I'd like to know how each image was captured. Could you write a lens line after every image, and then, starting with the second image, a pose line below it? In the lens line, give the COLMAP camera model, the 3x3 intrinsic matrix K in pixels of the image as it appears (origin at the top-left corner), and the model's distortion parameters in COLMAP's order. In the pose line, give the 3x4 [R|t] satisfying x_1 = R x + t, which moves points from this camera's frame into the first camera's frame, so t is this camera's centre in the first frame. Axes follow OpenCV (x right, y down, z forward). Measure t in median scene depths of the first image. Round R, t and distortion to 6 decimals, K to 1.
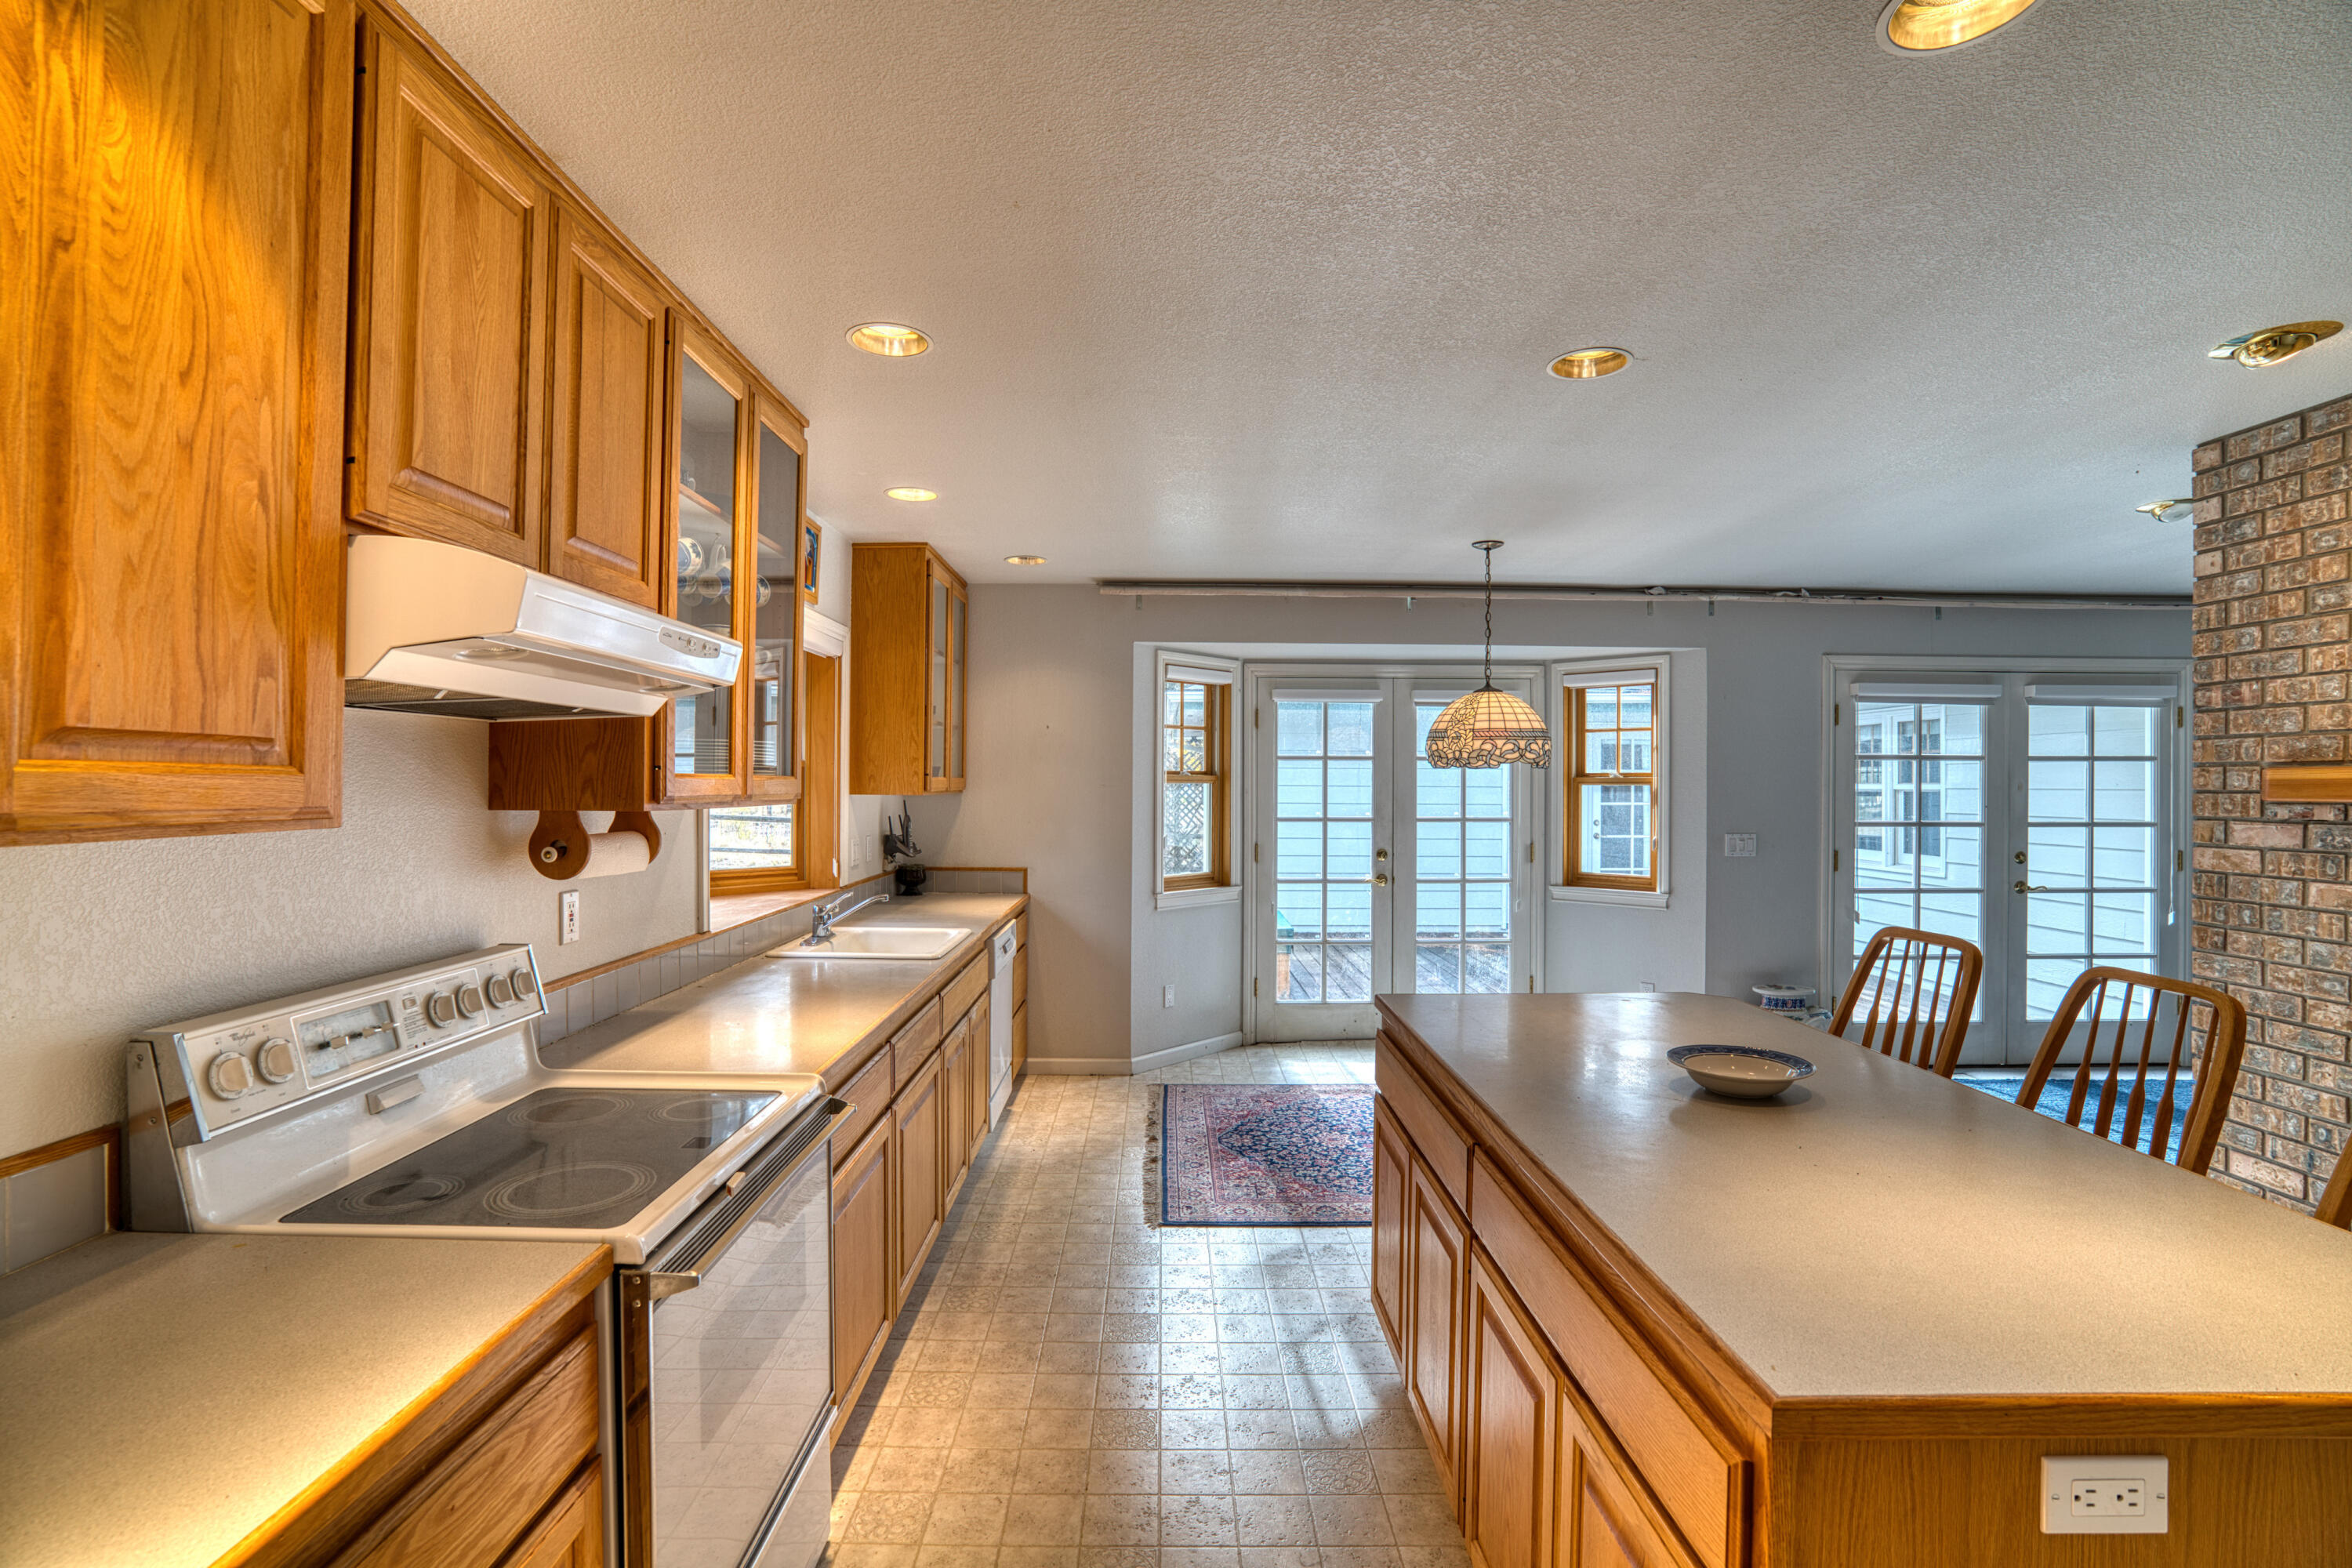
lens RADIAL K [[1083.7, 0, 1164.5], [0, 1083.7, 777.5], [0, 0, 1]] dist [-0.071569, 0.027129]
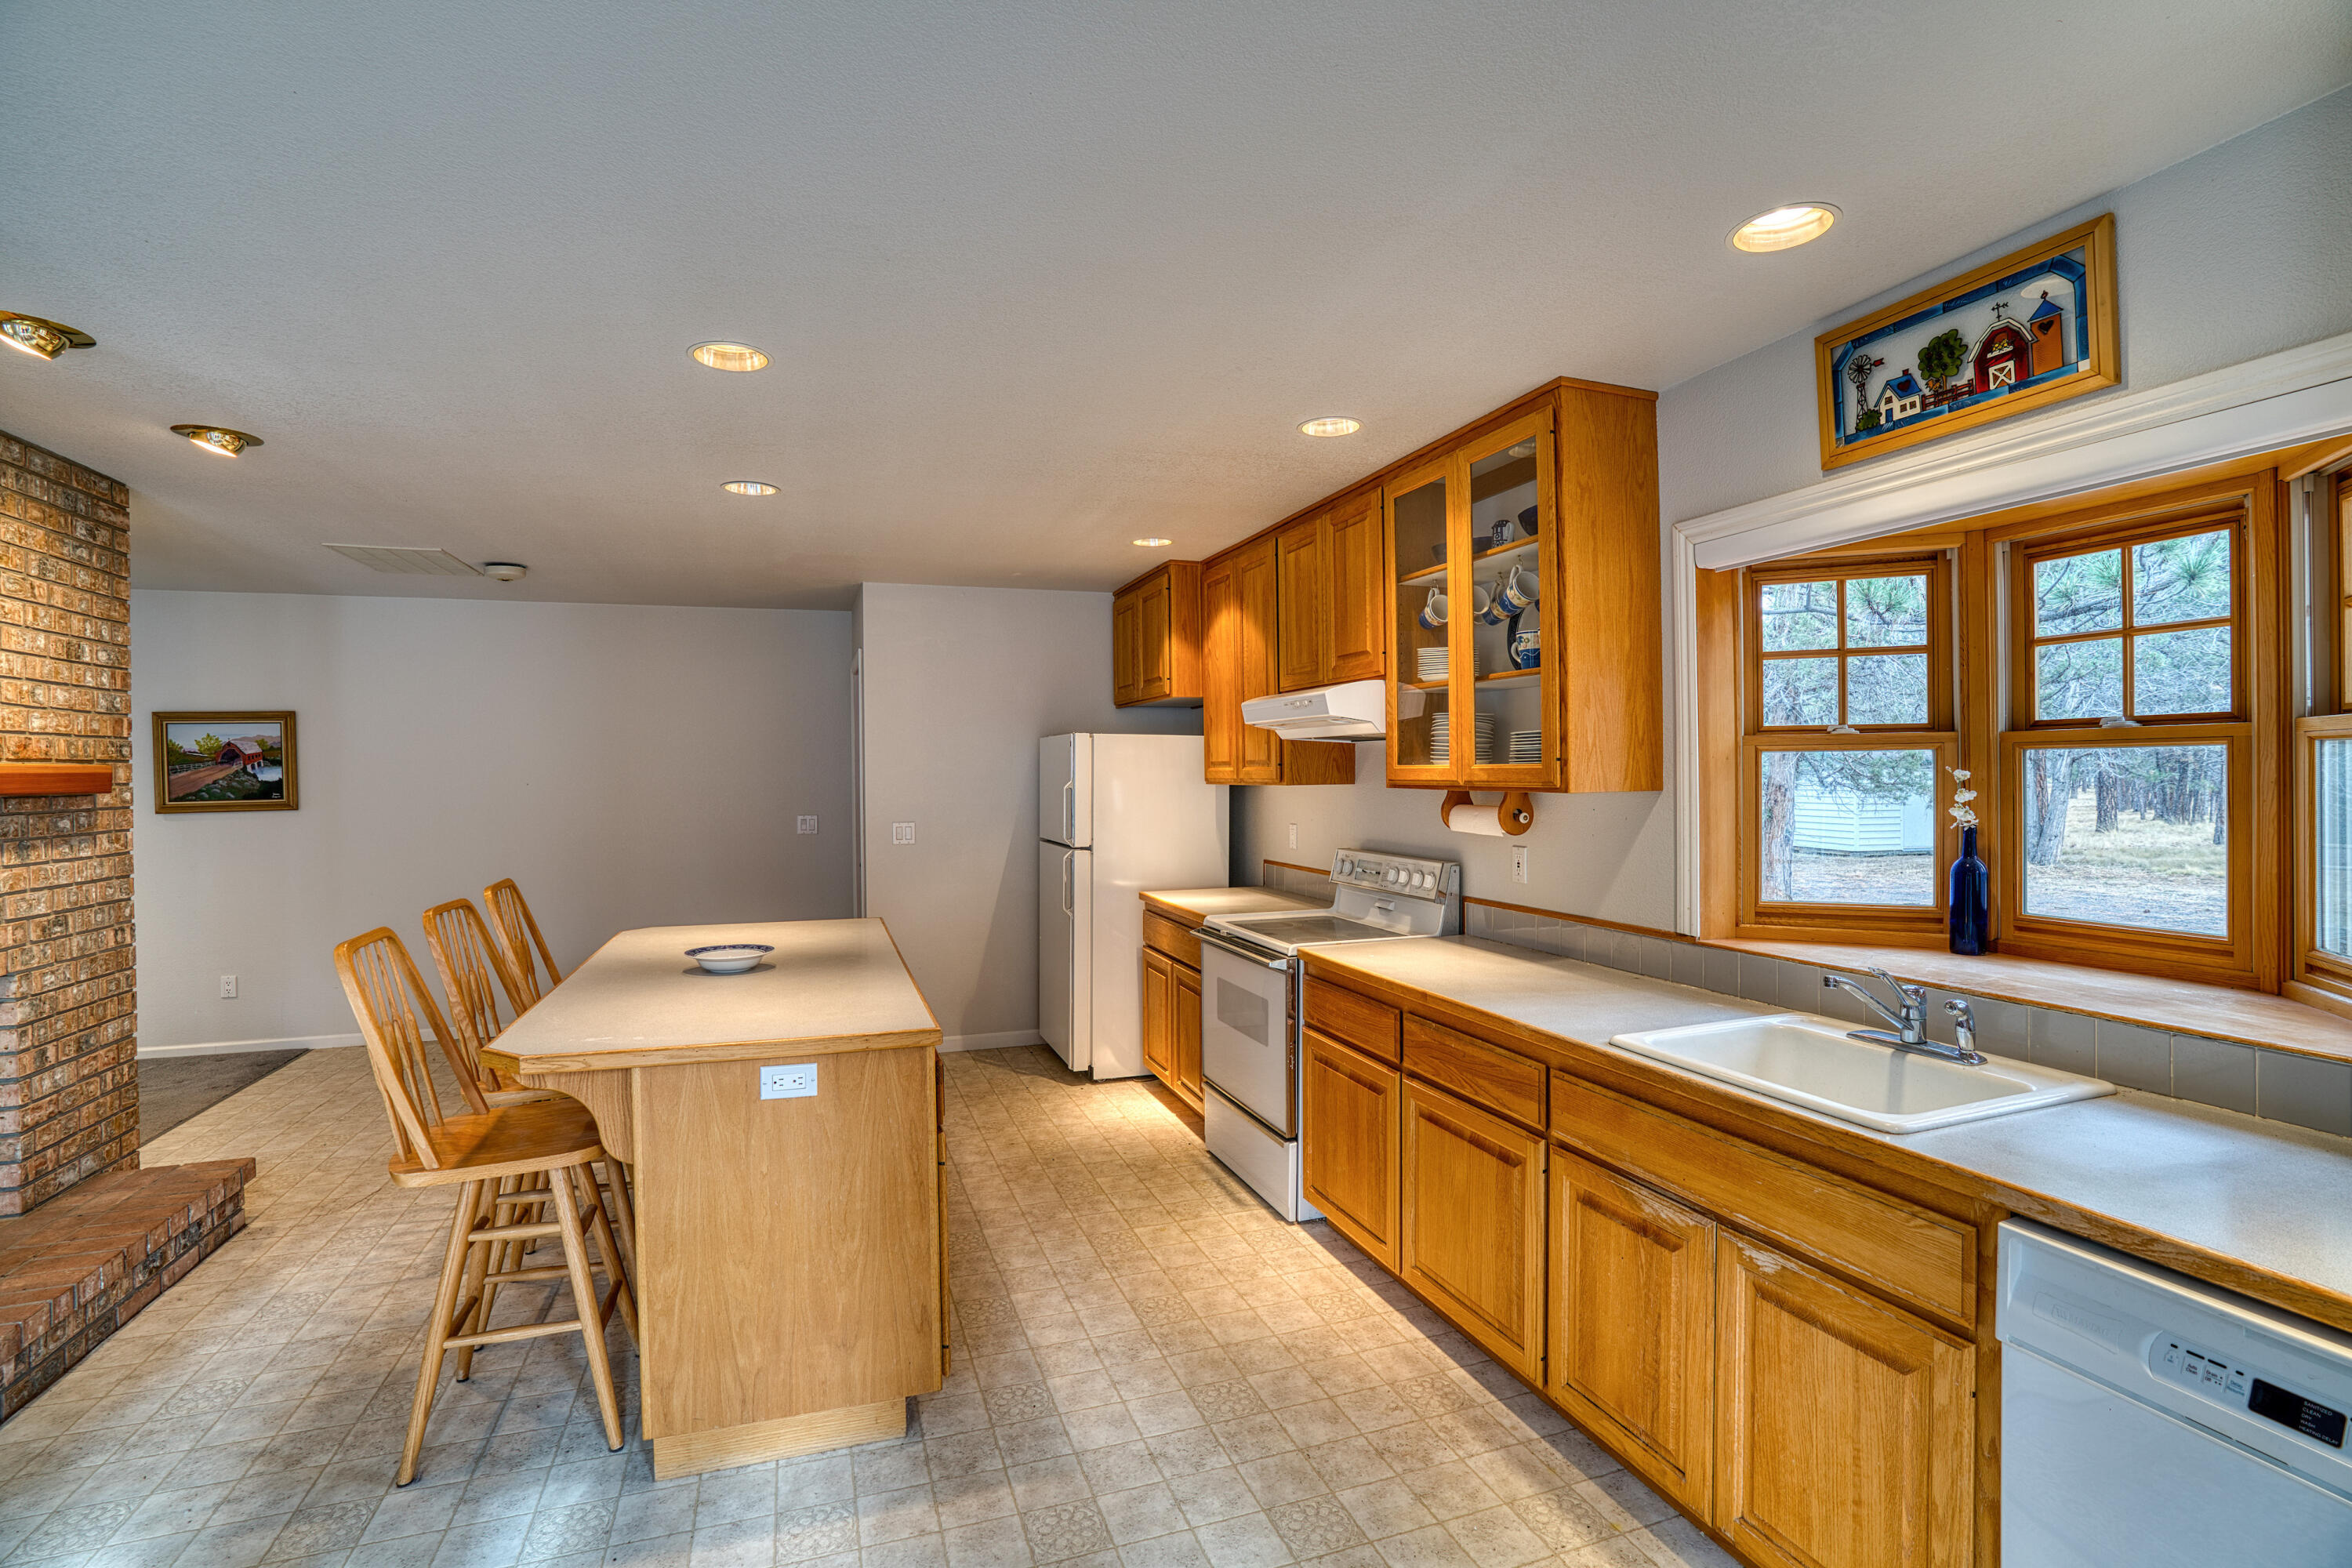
lens RADIAL K [[1083.7, 0, 1164.5], [0, 1083.7, 777.5], [0, 0, 1]] dist [-0.071569, 0.027129]
pose [[-0.947551, 0.005173, -0.319564, 0.191138], [0.006087, 0.999980, -0.001863, 0.007299], [0.319548, -0.003710, -0.947563, 1.189349]]
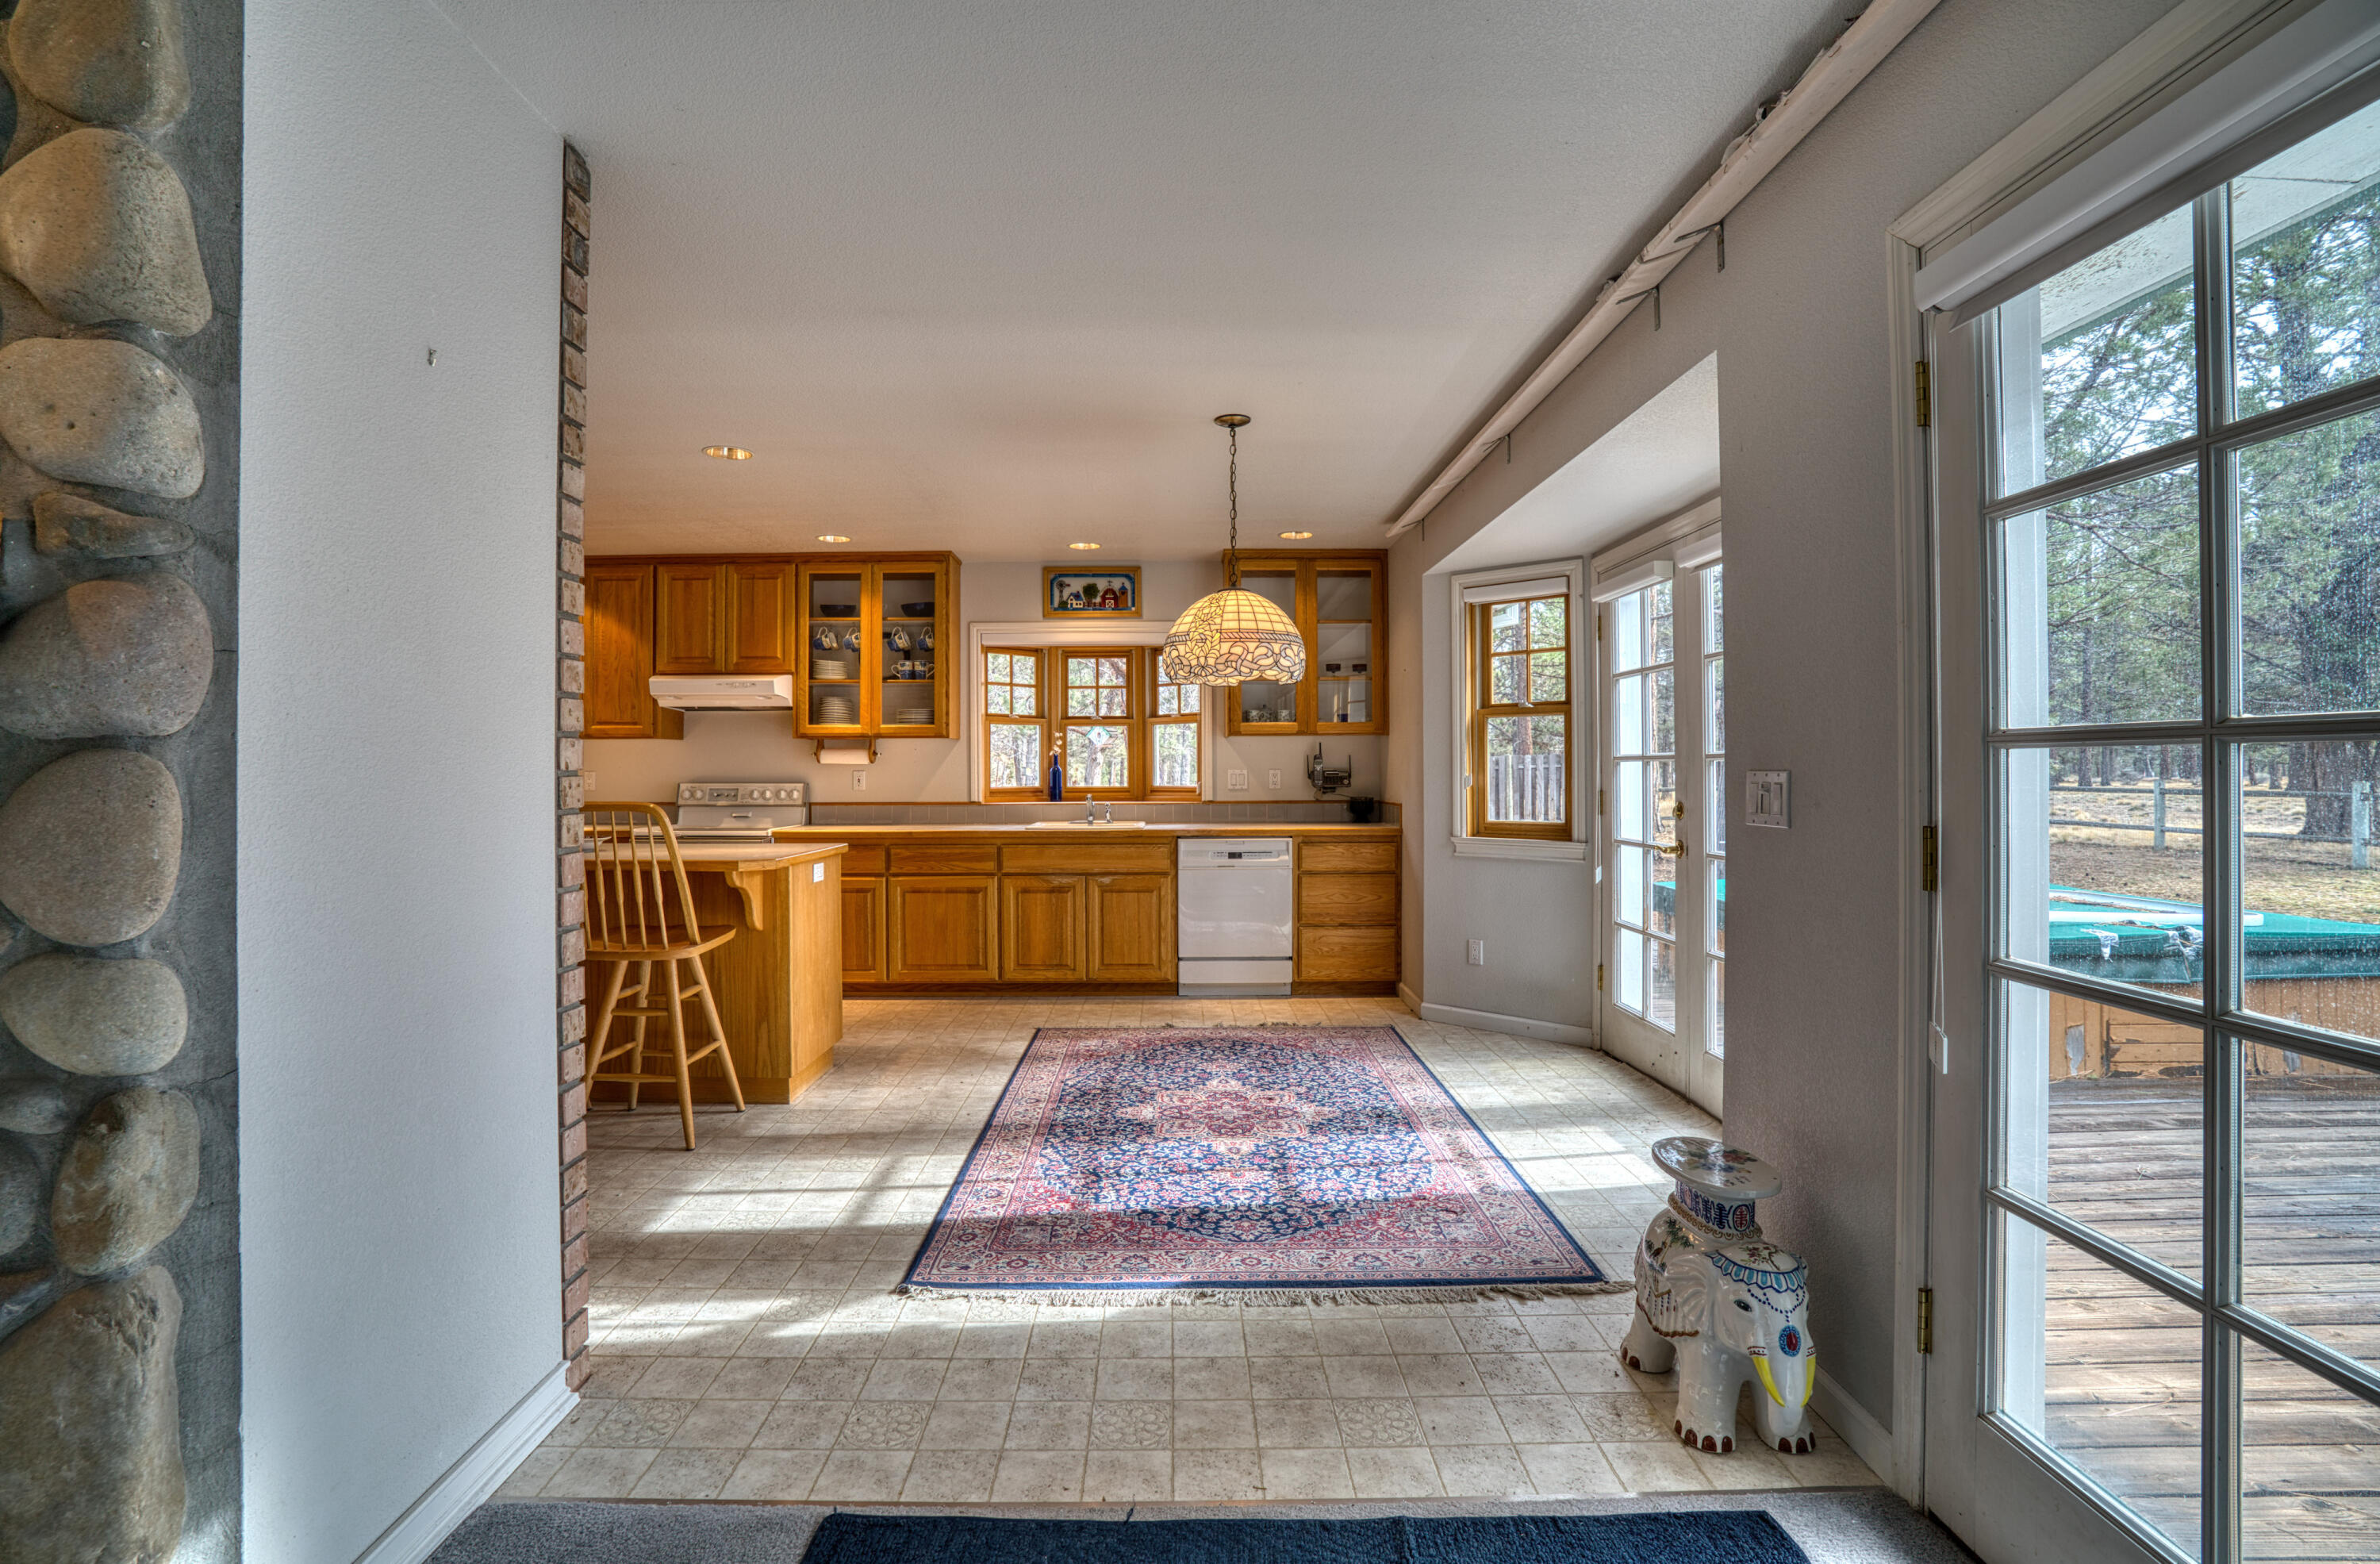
lens RADIAL K [[1096.2, 0, 1182.7], [0, 1096.2, 764.6], [0, 0, 1]] dist [-0.066711, 0.000010]
pose [[0.002788, -0.008367, -0.999961, 1.181253], [0.008756, 0.999927, -0.008343, 0.064951], [0.999958, -0.008732, 0.002861, 0.971176]]
